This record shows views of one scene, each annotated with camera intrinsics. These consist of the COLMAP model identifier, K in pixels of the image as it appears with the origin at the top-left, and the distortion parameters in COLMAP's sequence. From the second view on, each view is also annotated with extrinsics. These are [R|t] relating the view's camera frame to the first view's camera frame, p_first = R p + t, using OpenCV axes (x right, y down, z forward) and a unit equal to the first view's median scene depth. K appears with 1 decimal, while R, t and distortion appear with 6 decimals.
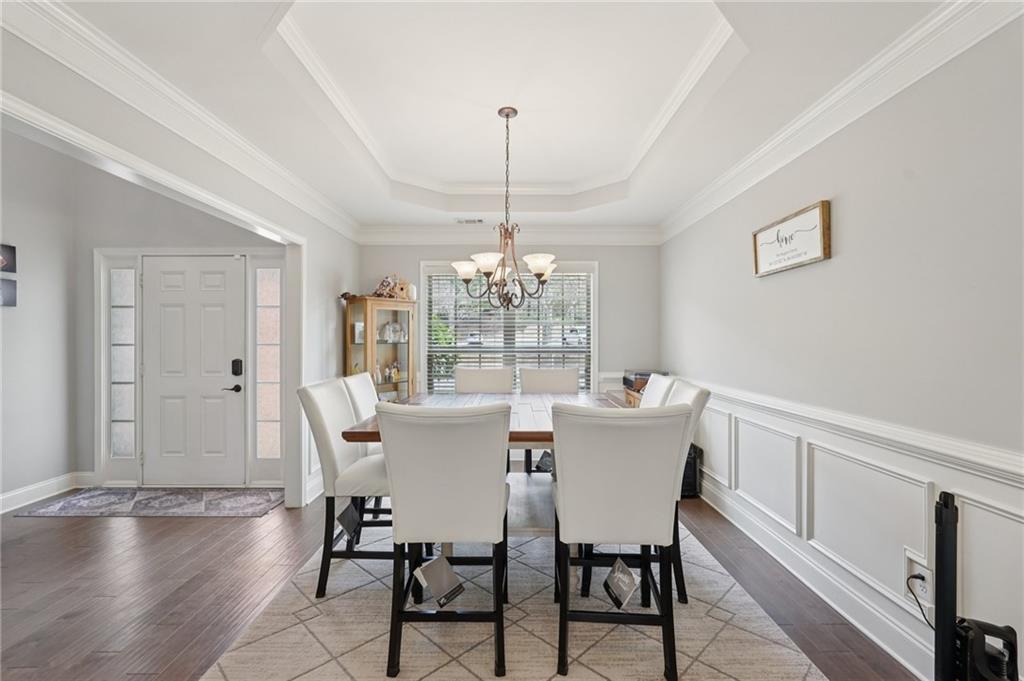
lens RADIAL K [[453.5, 0, 513.6], [0, 453.5, 339.6], [0, 0, 1]] dist [0.000345, 0.000455]
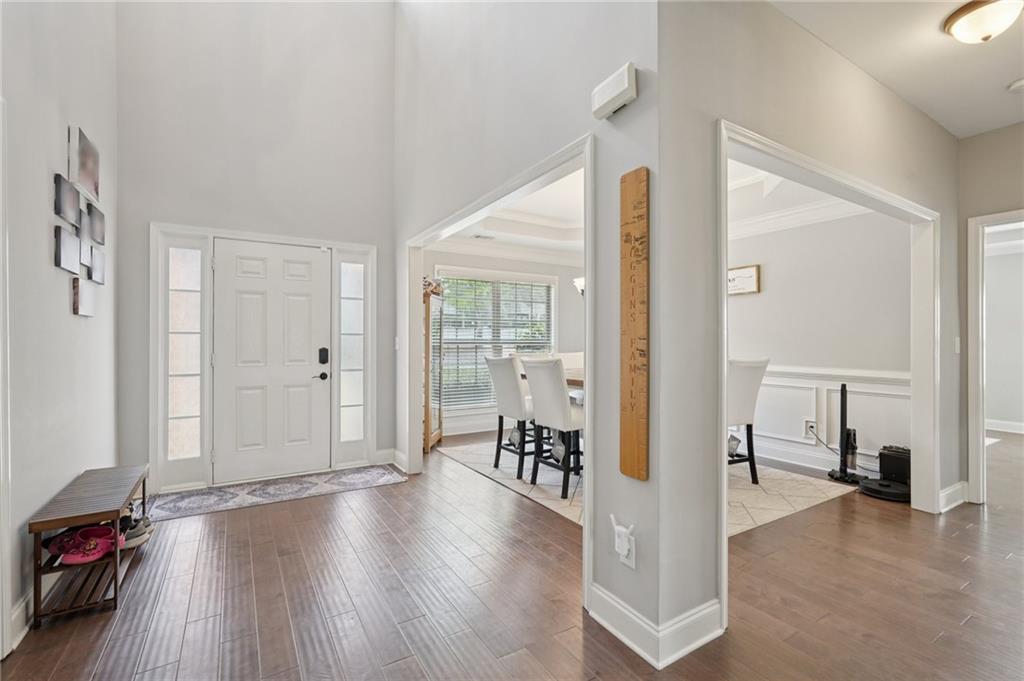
lens RADIAL K [[453.5, 0, 515.1], [0, 453.5, 340.9], [0, 0, 1]] dist [0.000345, 0.000455]
pose [[0.851975, 0.000931, 0.523582, -0.780976], [-0.000941, 1.000000, -0.000246, 0.026929], [-0.523582, -0.000283, 0.851975, -0.111335]]
